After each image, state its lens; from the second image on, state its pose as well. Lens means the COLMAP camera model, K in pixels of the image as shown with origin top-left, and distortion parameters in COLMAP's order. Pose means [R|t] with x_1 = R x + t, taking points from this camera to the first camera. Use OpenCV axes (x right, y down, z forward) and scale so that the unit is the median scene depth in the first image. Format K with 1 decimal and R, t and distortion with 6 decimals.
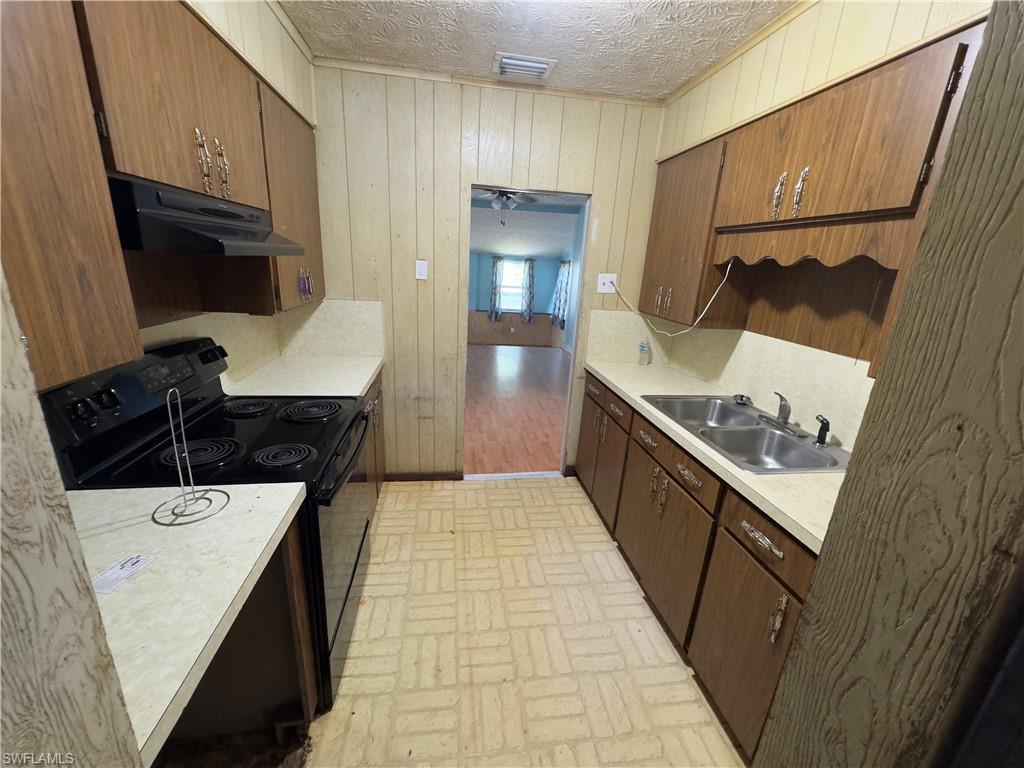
lens RADIAL K [[410.4, 0, 512.7], [0, 410.4, 382.9], [0, 0, 1]] dist [0.000404, 0.001143]
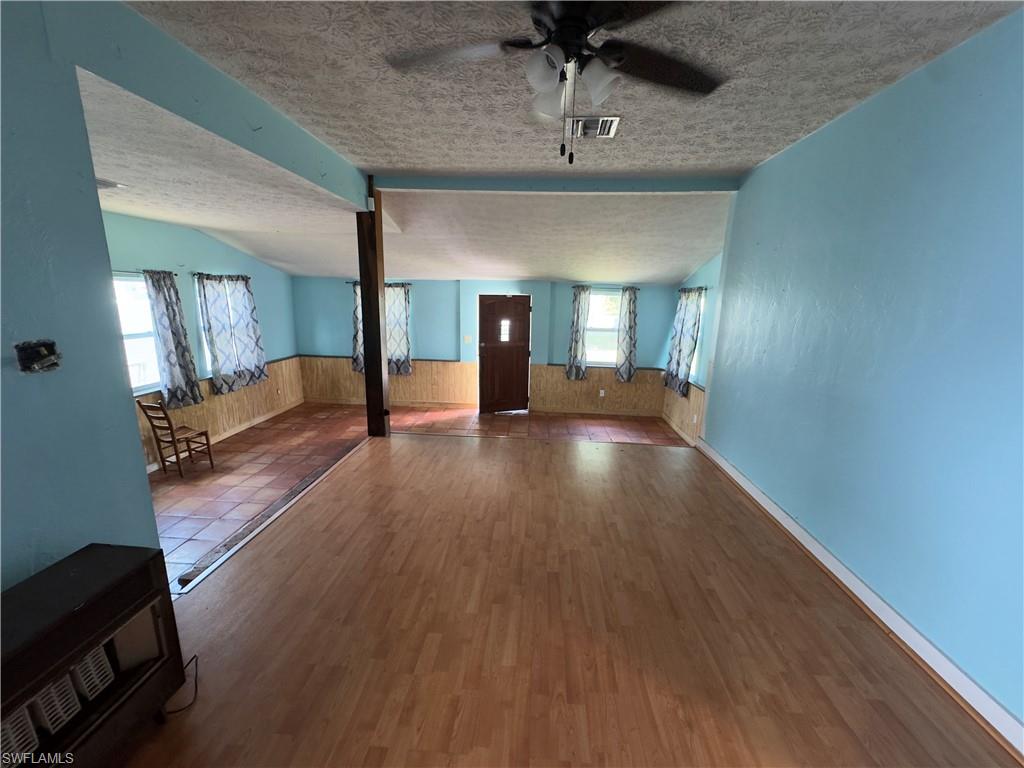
lens RADIAL K [[410.4, 0, 511.3], [0, 410.4, 383.2], [0, 0, 1]] dist [0.000404, 0.001143]
pose [[0.975355, 0.011879, -0.220321, 0.002244], [-0.029164, 0.996729, -0.075367, -0.092906], [0.218705, 0.079935, 0.972512, 0.326909]]
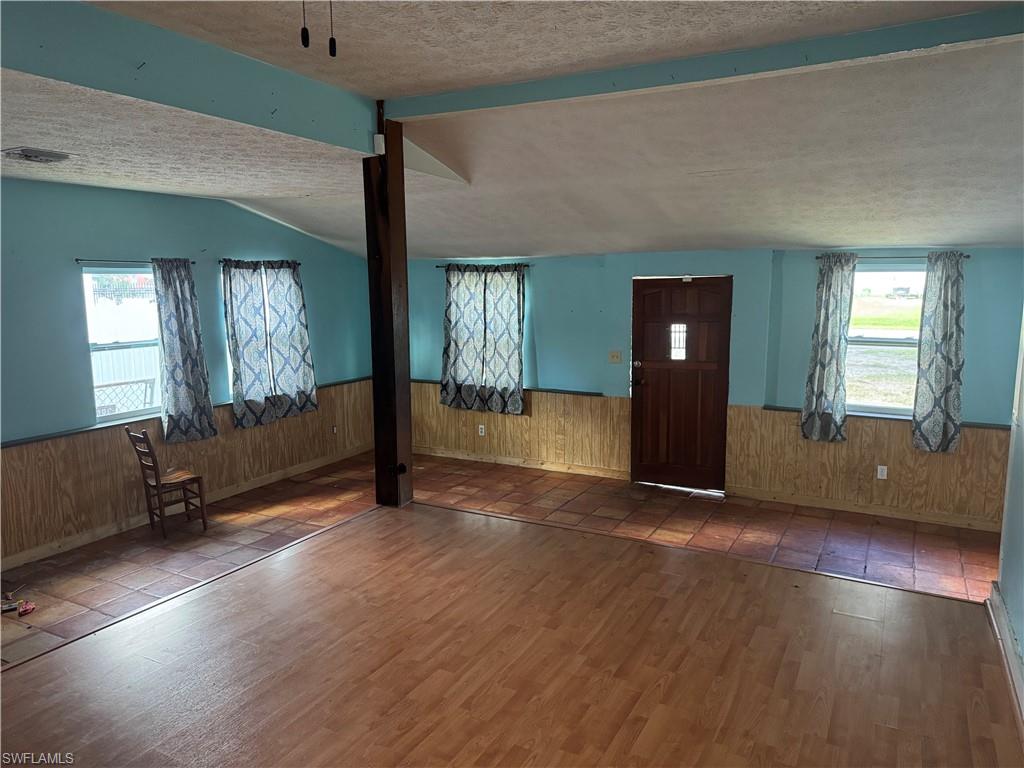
lens RADIAL K [[721.7, 0, 512.1], [0, 721.7, 390.0], [0, 0, 1]] dist [0.051912, -0.056251]
pose [[0.797171, 0.030292, -0.602993, 0.114573], [-0.118210, 0.987241, -0.106681, -0.099979], [0.592068, 0.156323, 0.790581, 0.376856]]
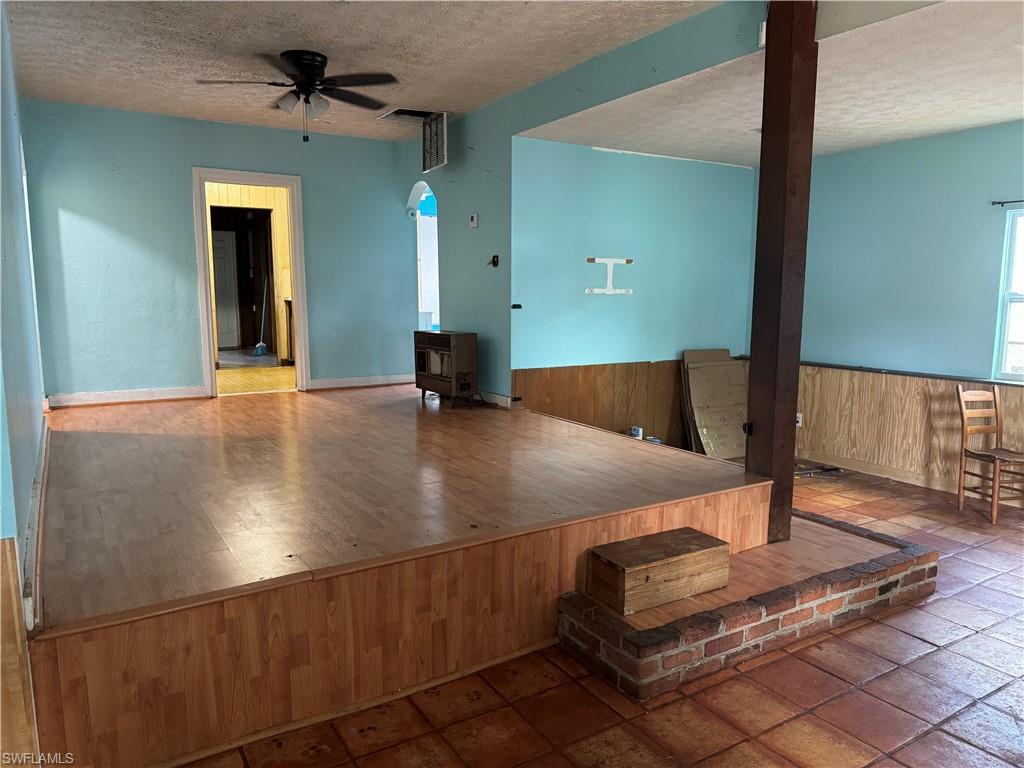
lens RADIAL K [[721.7, 0, 515.1], [0, 721.7, 383.5], [0, 0, 1]] dist [0.051912, -0.056251]
pose [[-0.917907, -0.007271, -0.396729, 0.050587], [-0.161957, 0.919622, 0.357862, -0.226006], [0.362239, 0.392737, -0.845305, 0.955123]]
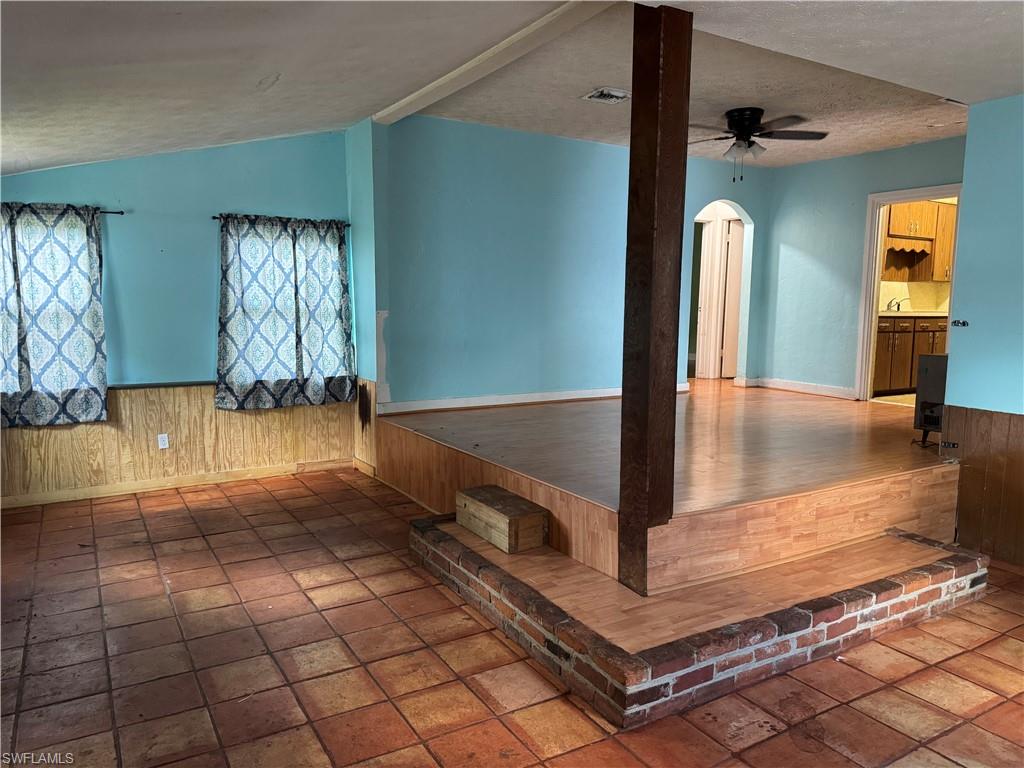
lens RADIAL K [[721.7, 0, 509.4], [0, 721.7, 385.4], [0, 0, 1]] dist [0.051912, -0.056251]
pose [[-0.382491, -0.168158, 0.908528, -0.478264], [0.226669, 0.936173, 0.268703, -0.223069], [-0.895724, 0.308712, -0.319962, 0.844336]]
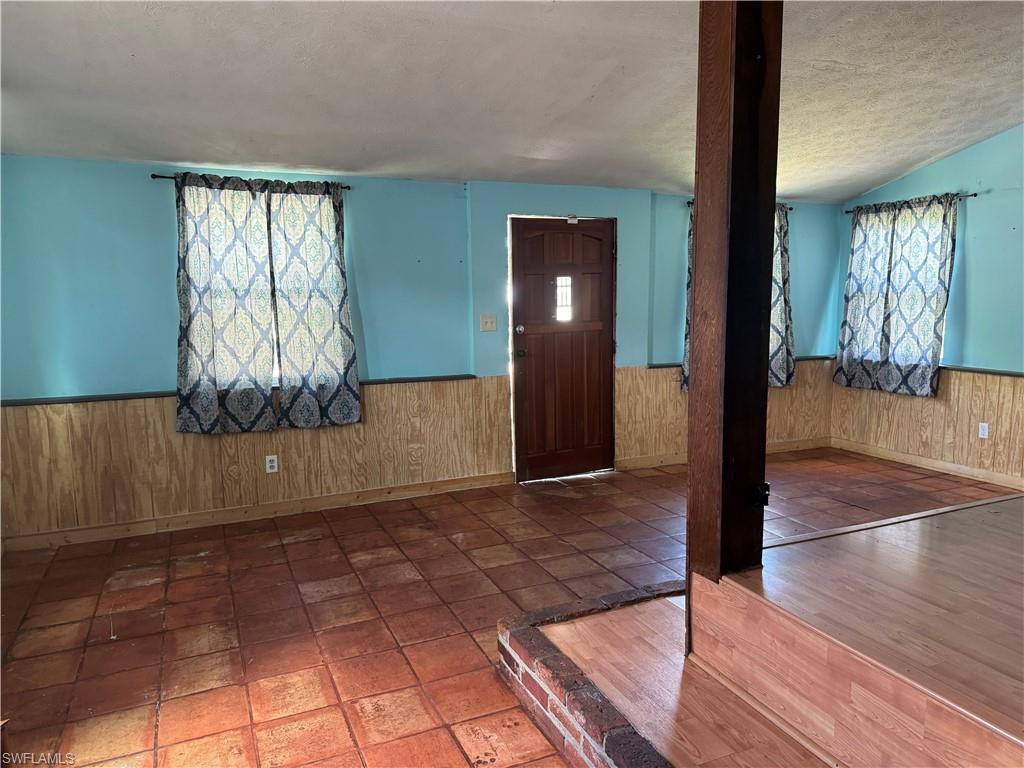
lens RADIAL K [[721.7, 0, 529.6], [0, 721.7, 395.3], [0, 0, 1]] dist [0.051912, -0.056251]
pose [[0.956727, -0.103953, 0.271784, -0.337518], [0.138115, 0.984322, -0.109701, -0.105689], [-0.256120, 0.142491, 0.956085, 0.486922]]
